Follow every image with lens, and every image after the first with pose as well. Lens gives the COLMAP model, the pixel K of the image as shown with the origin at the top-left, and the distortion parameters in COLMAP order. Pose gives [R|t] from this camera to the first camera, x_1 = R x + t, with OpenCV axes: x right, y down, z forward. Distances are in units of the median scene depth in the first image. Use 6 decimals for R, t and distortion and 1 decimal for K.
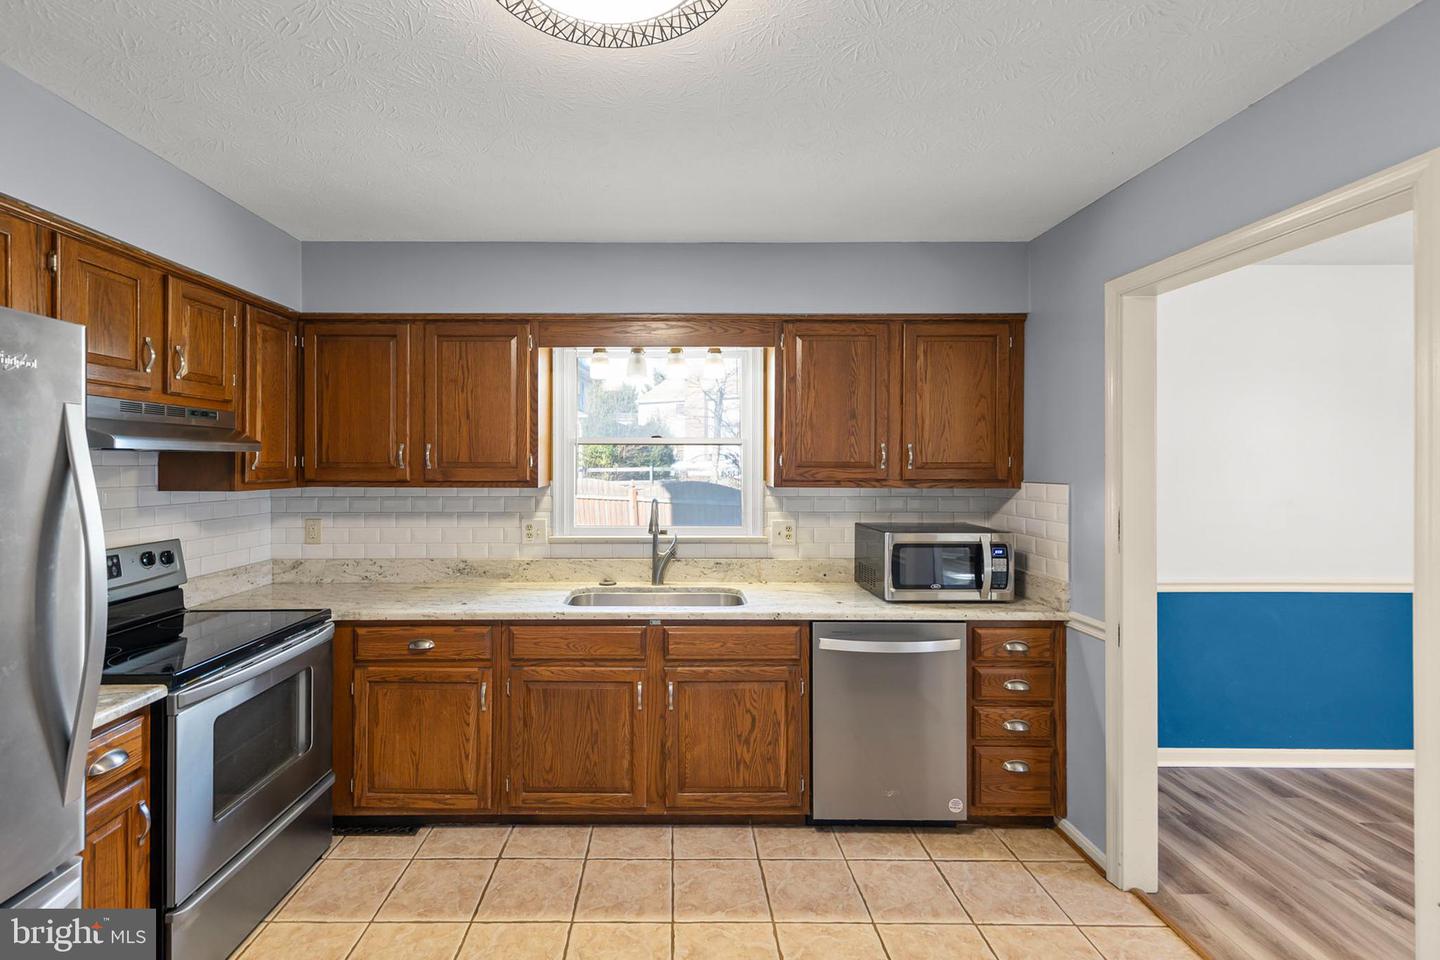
lens RADIAL K [[630.0, 0, 669.6], [0, 630.0, 461.0], [0, 0, 1]] dist [0.004042, 0.000261]
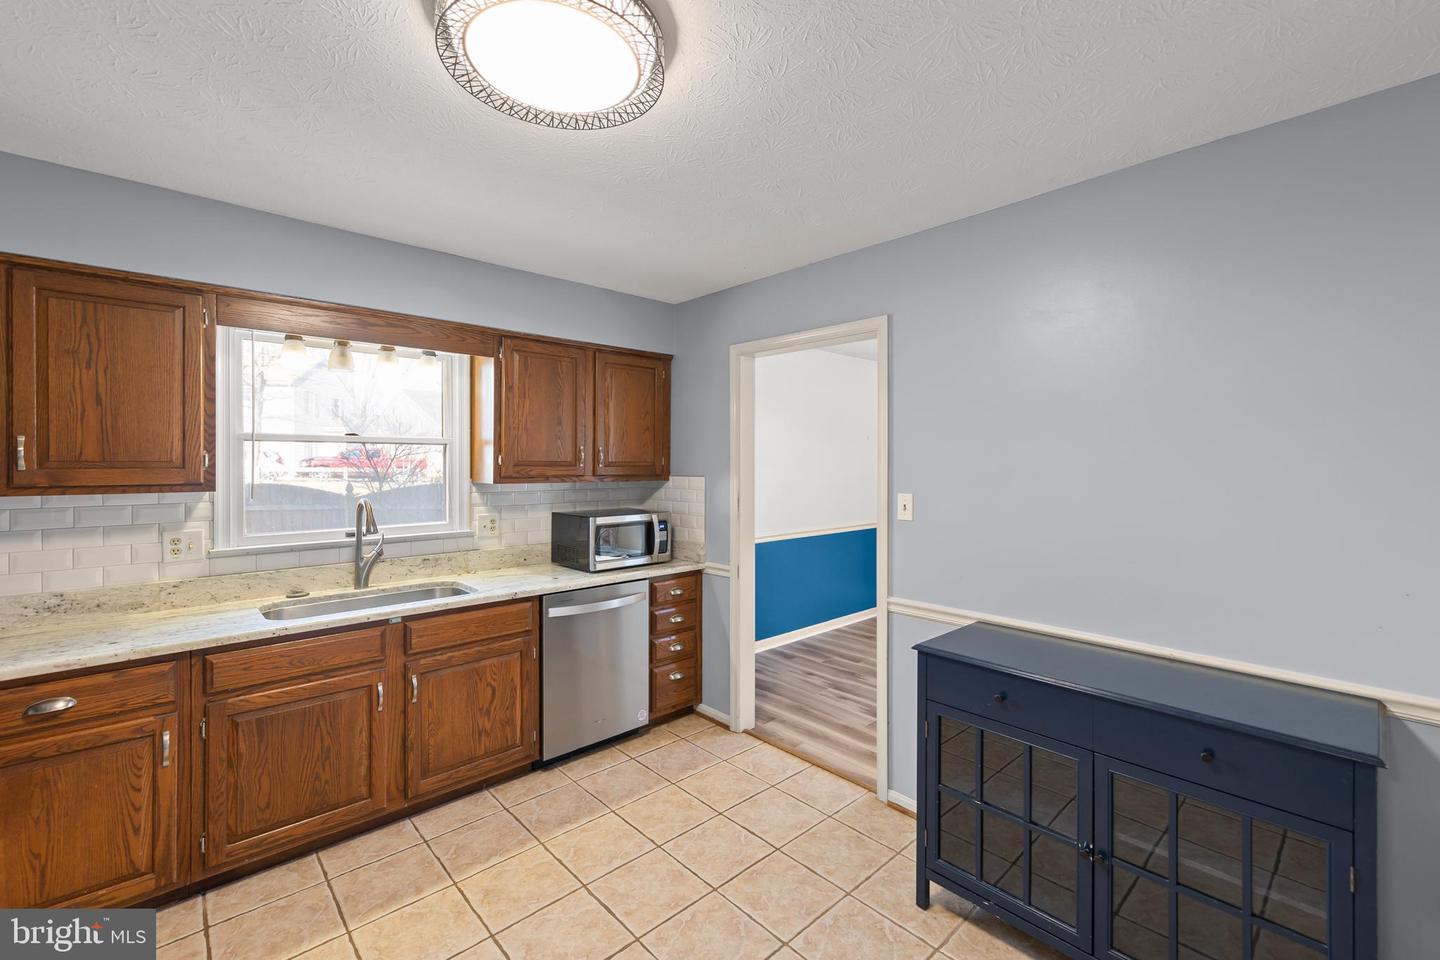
lens RADIAL K [[602.8, 0, 717.7], [0, 602.8, 465.3], [0, 0, 1]] dist [0.004255, -0.001154]
pose [[0.734607, -0.003503, 0.678484, -0.298003], [-0.001017, 0.999980, 0.006265, 0.001943], [-0.678492, -0.005292, 0.734589, -0.056138]]
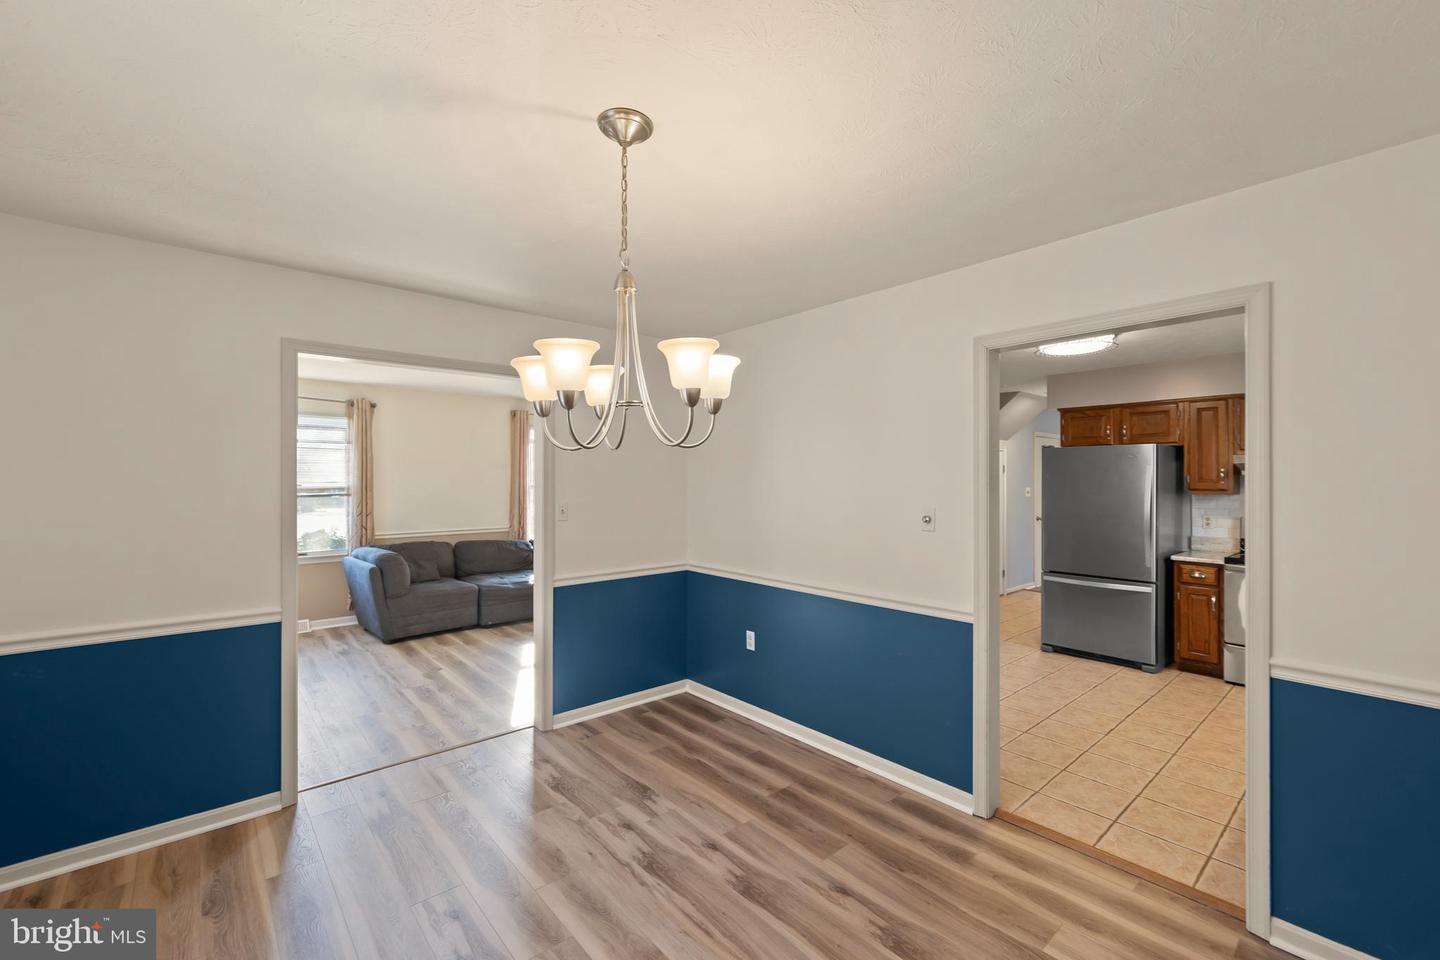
lens RADIAL K [[602.8, 0, 722.3], [0, 602.8, 474.5], [0, 0, 1]] dist [0.004255, -0.001154]
pose [[-0.751220, -0.006648, -0.660018, 1.711146], [0.004836, 0.999867, -0.015576, 0.010020], [0.660034, -0.014892, -0.751088, 1.023889]]
